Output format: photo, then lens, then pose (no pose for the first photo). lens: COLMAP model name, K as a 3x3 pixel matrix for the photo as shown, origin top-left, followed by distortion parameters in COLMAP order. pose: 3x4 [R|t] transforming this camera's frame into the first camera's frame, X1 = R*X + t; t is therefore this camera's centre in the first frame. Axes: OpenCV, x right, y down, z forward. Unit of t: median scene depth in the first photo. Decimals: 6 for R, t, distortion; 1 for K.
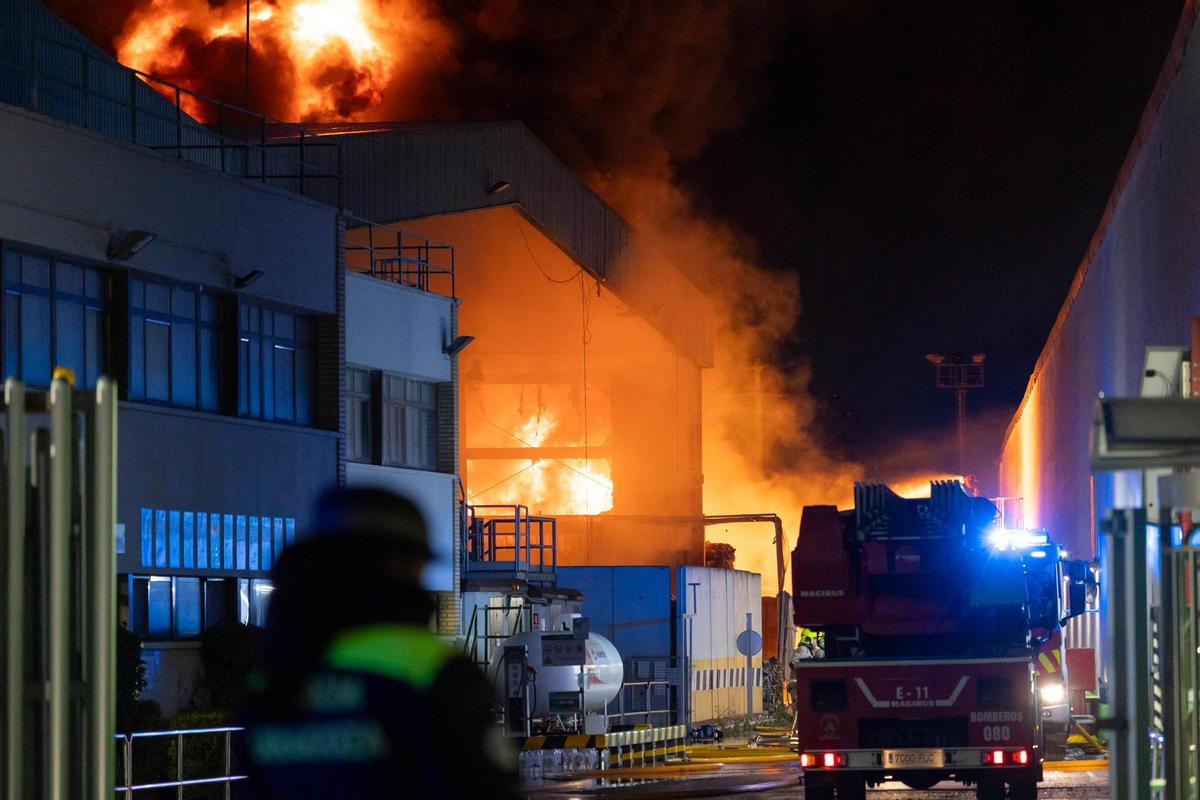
lens RADIAL K [[5233.2, 0, 599.6], [0, 5233.2, 359.3], [0, 0, 1]] dist [0.266692, 0.000000]
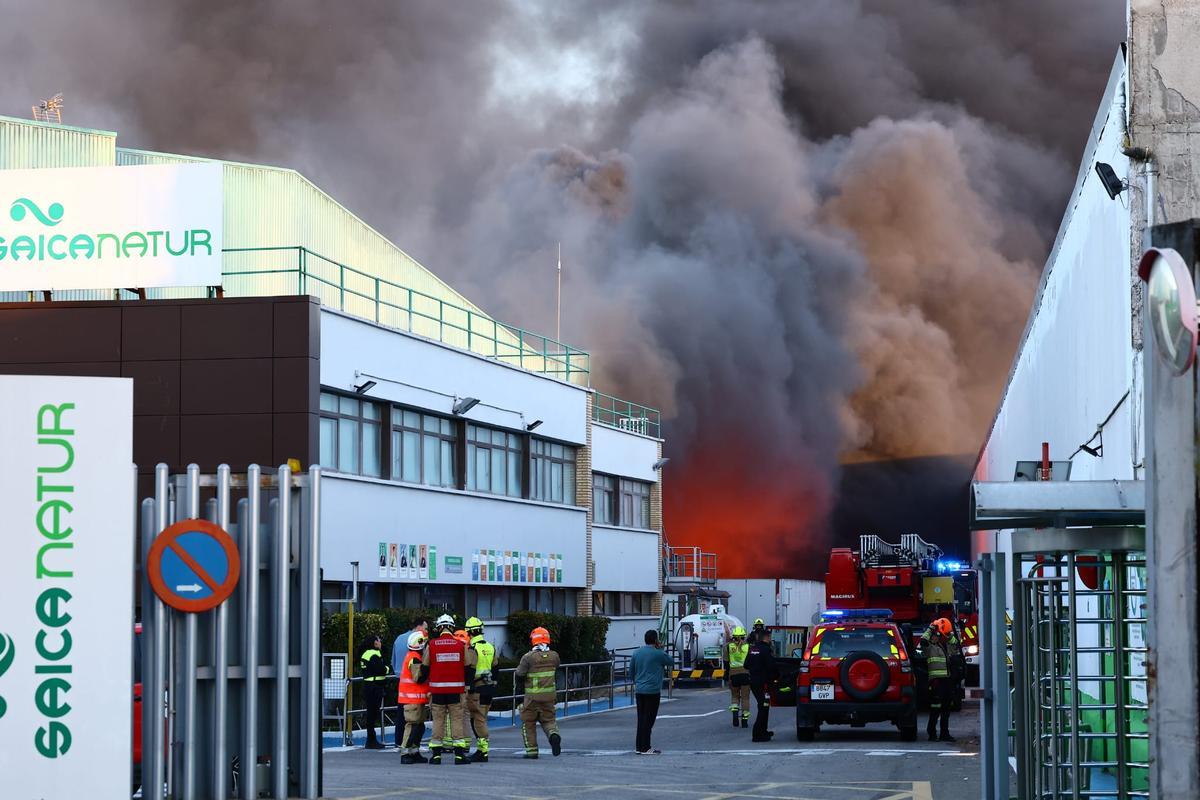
lens RADIAL K [[2520.7, 0, 607.1], [0, 2520.7, 398.2], [0, 0, 1]] dist [-0.076953, 0.000000]
pose [[0.998025, -0.001765, -0.062785, 0.015592], [-0.000173, 0.999524, -0.030850, 0.002644], [0.062810, 0.030800, 0.997550, 0.117443]]
